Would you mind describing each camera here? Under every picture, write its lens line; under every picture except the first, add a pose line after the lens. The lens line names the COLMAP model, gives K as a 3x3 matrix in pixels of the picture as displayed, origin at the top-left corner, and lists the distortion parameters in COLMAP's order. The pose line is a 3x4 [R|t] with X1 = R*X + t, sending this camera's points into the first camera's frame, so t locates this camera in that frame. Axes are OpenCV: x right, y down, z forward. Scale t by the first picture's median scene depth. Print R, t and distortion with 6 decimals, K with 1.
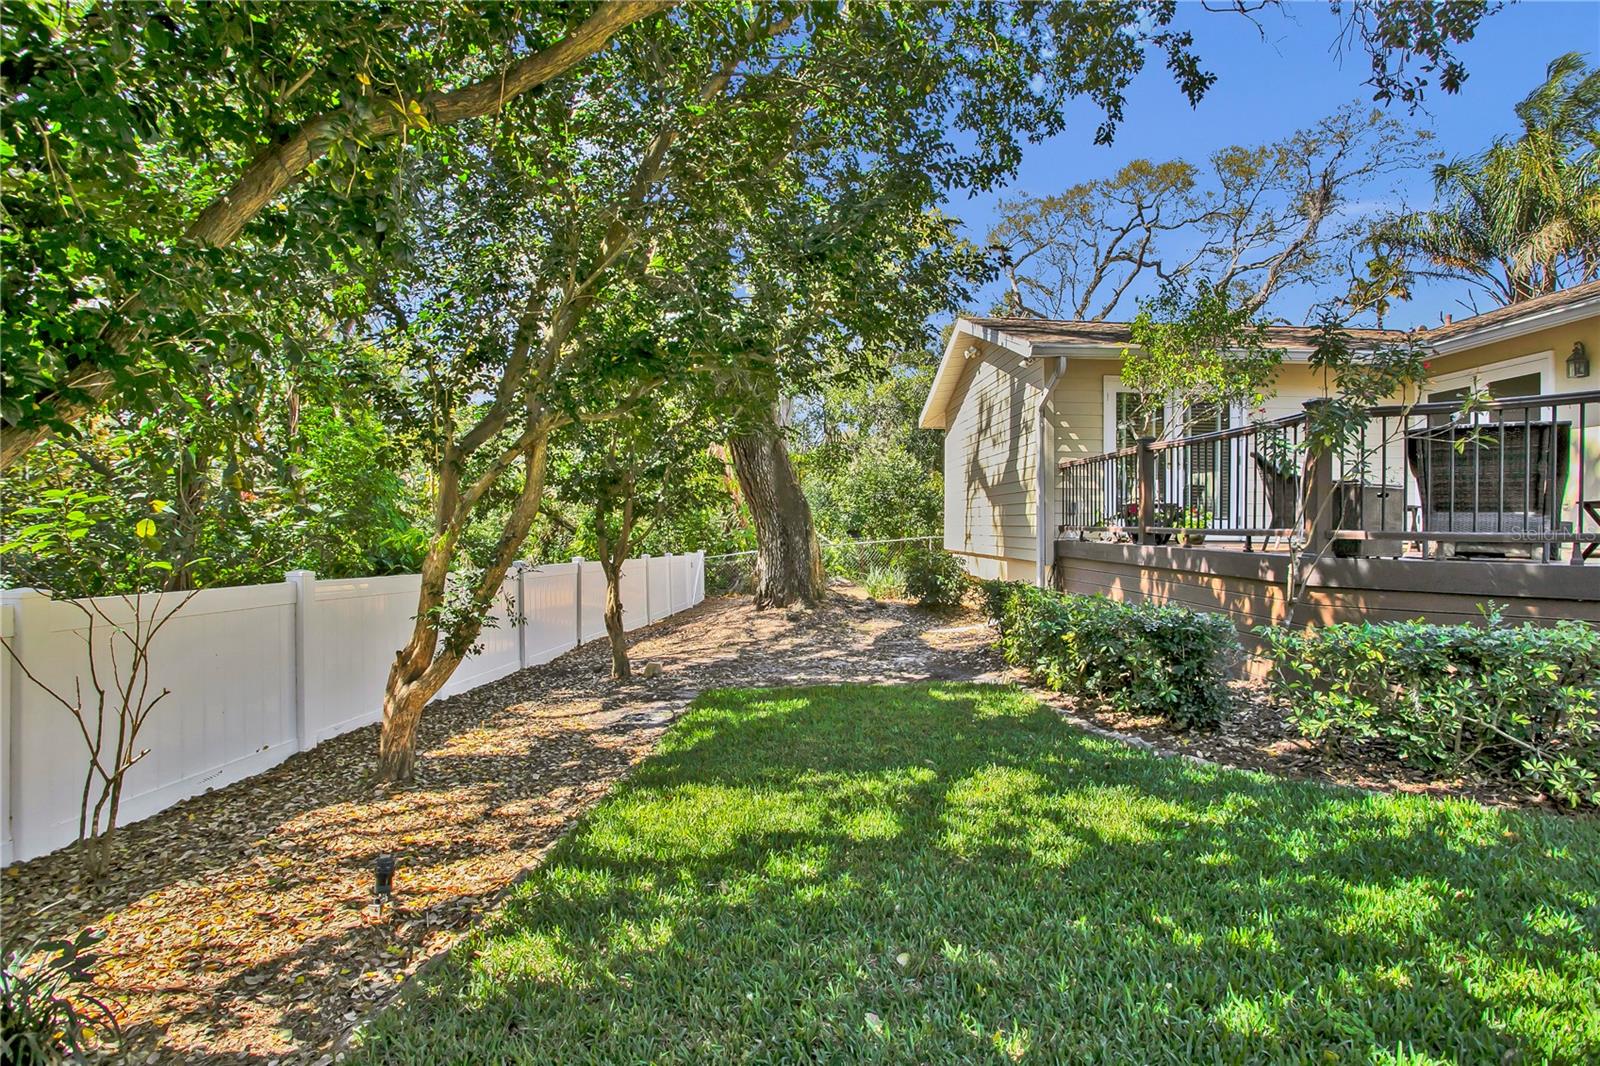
lens RADIAL K [[794.9, 0, 803.4], [0, 794.9, 534.4], [0, 0, 1]] dist [-0.059837, 0.023665]
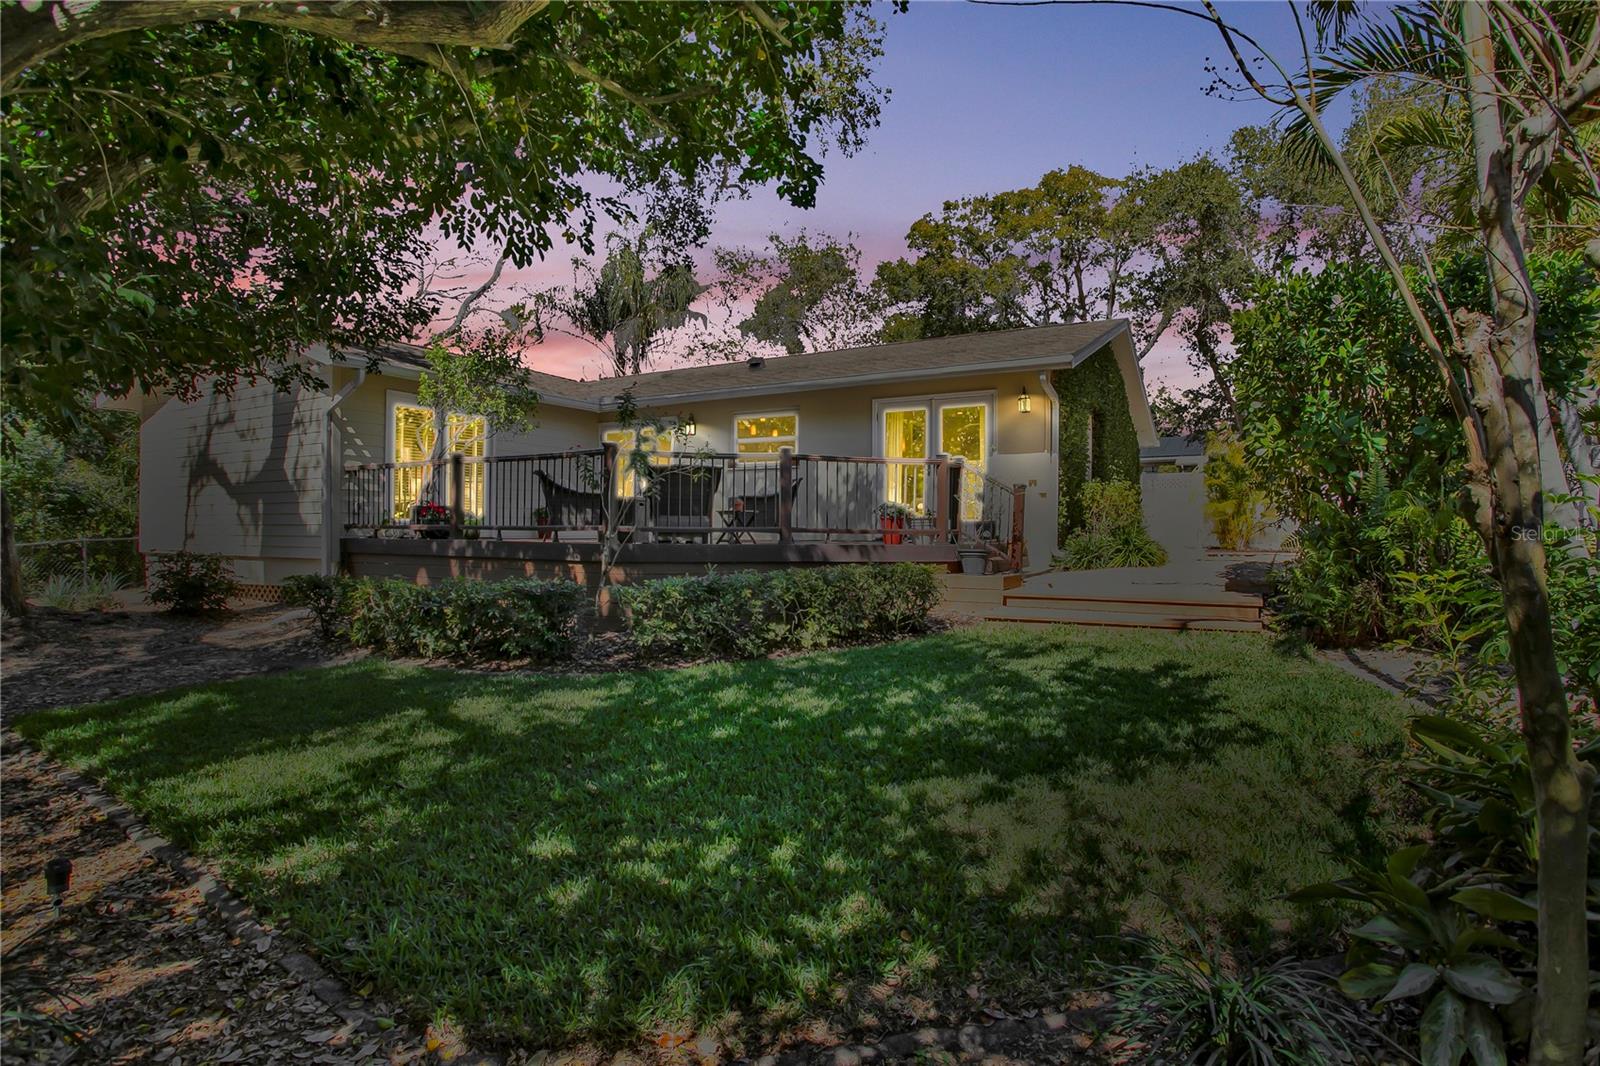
lens RADIAL K [[794.9, 0, 792.8], [0, 794.9, 530.9], [0, 0, 1]] dist [-0.059837, 0.023665]
pose [[0.542912, -0.000215, 0.839789, -0.429939], [0.008694, 0.999948, -0.005364, 0.015100], [-0.839744, 0.010213, 0.542886, -0.147570]]
